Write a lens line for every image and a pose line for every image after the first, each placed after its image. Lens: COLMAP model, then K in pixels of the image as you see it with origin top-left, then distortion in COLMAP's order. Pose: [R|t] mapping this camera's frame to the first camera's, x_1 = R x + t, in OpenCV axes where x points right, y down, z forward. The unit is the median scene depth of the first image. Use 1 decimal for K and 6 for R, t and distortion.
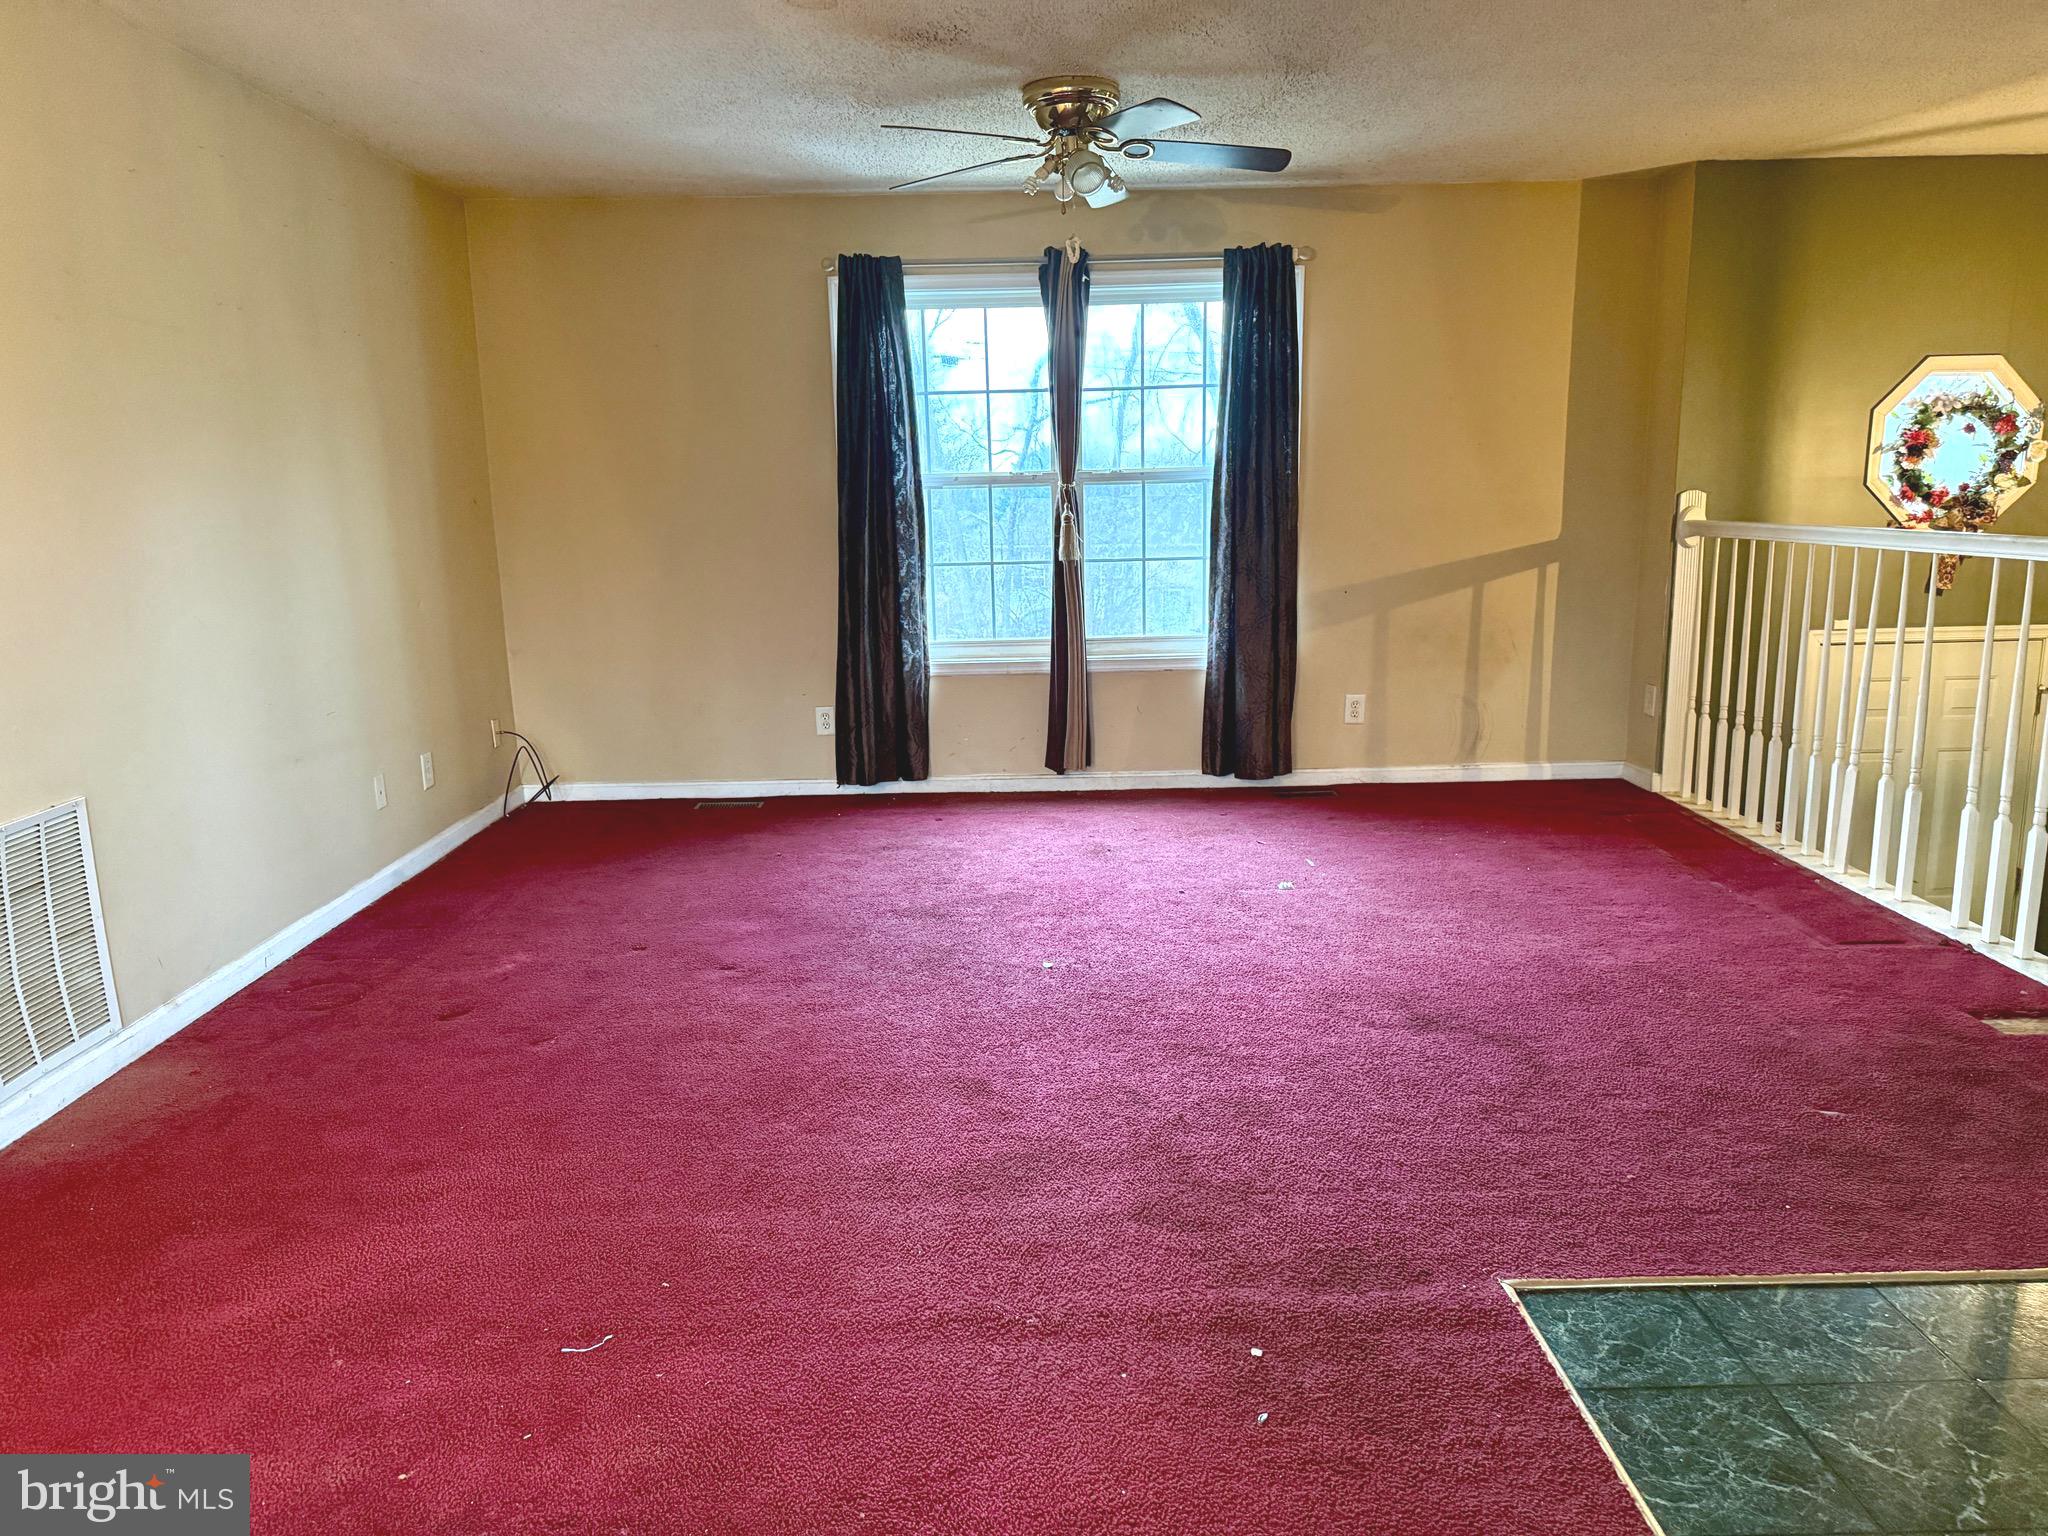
lens RADIAL K [[1425.1, 0, 975.8], [0, 1425.1, 770.3], [0, 0, 1]] dist [0.041934, -0.070572]
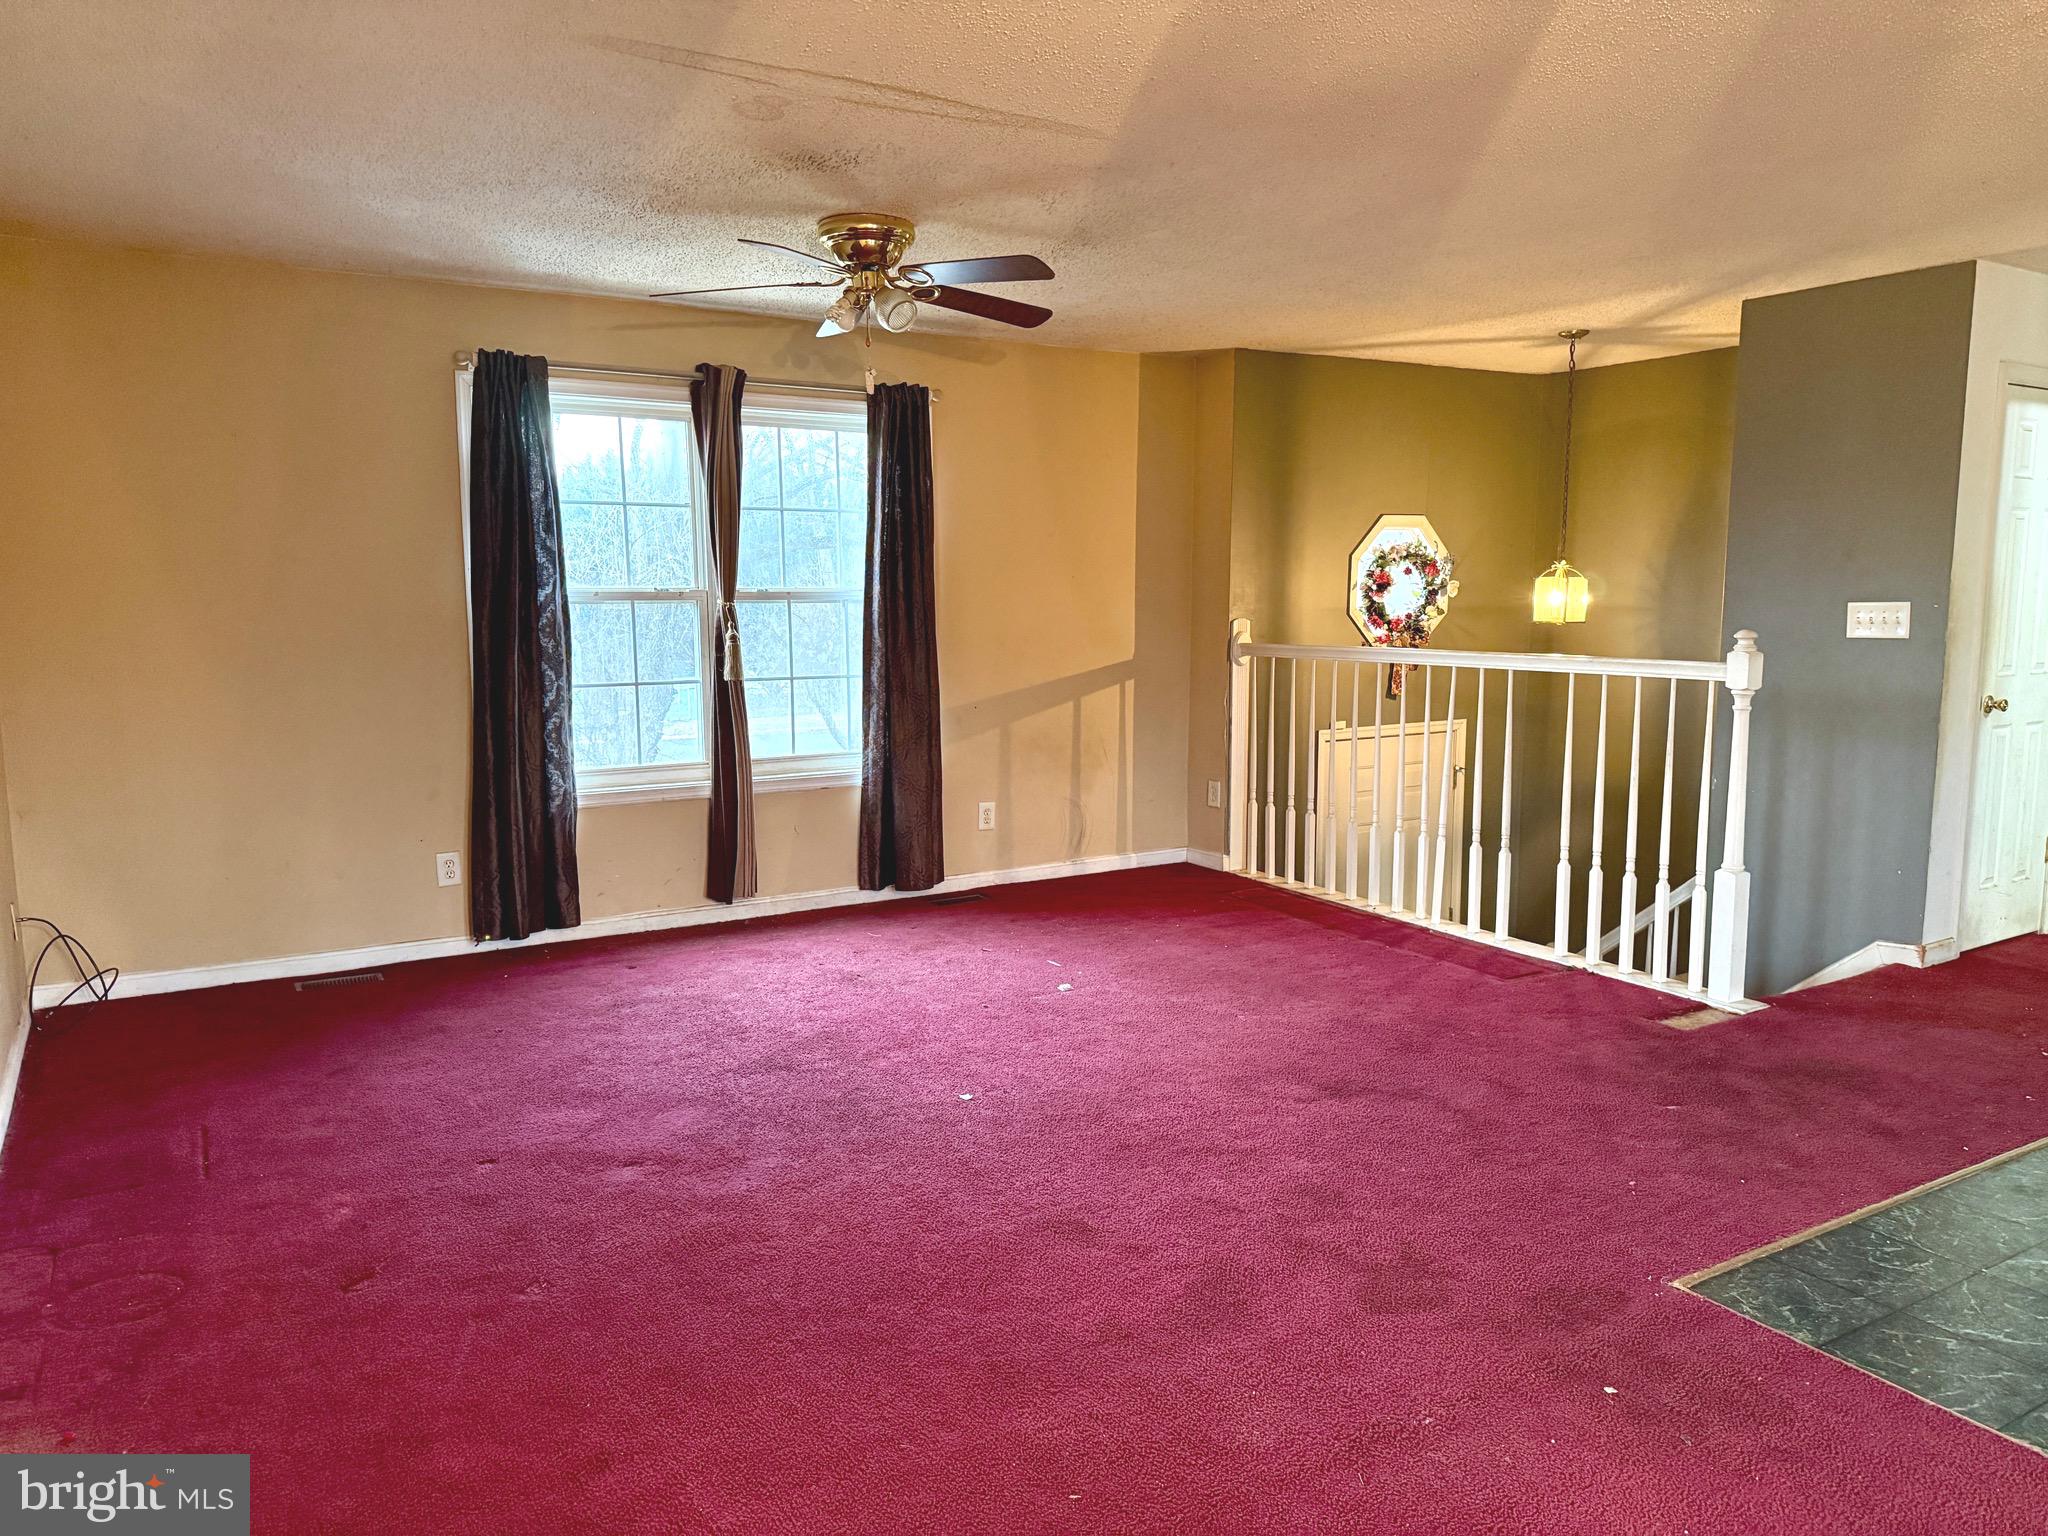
lens RADIAL K [[1425.1, 0, 1026.3], [0, 1425.1, 757.3], [0, 0, 1]] dist [0.041934, -0.070572]
pose [[0.857729, -0.040841, 0.512477, -0.271809], [0.083082, 0.994748, -0.059780, -0.022404], [-0.507344, 0.093853, 0.856618, 0.079070]]
